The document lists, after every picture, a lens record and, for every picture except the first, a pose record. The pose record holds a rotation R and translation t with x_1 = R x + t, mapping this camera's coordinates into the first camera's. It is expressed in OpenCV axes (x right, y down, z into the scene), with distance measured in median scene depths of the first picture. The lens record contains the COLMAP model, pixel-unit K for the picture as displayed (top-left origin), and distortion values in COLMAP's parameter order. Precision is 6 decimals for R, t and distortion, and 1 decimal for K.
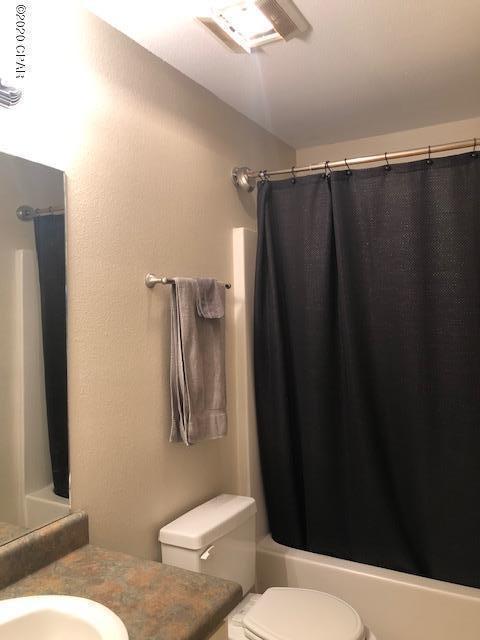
lens RADIAL K [[530.2, 0, 240.5], [0, 530.2, 319.9], [0, 0, 1]] dist [0.035170, -0.035204]
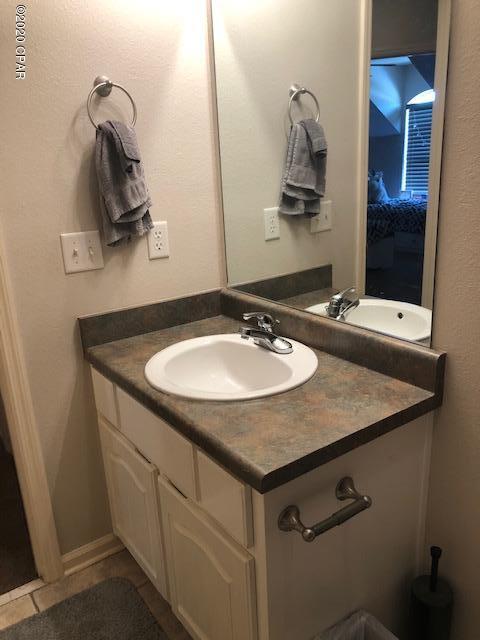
lens RADIAL K [[530.2, 0, 240.6], [0, 530.2, 319.7], [0, 0, 1]] dist [0.035170, -0.035204]
pose [[-0.434041, 0.318797, -0.842601, 0.565282], [0.064834, 0.943924, 0.323735, 0.039928], [0.898557, 0.085885, -0.430371, 1.245847]]
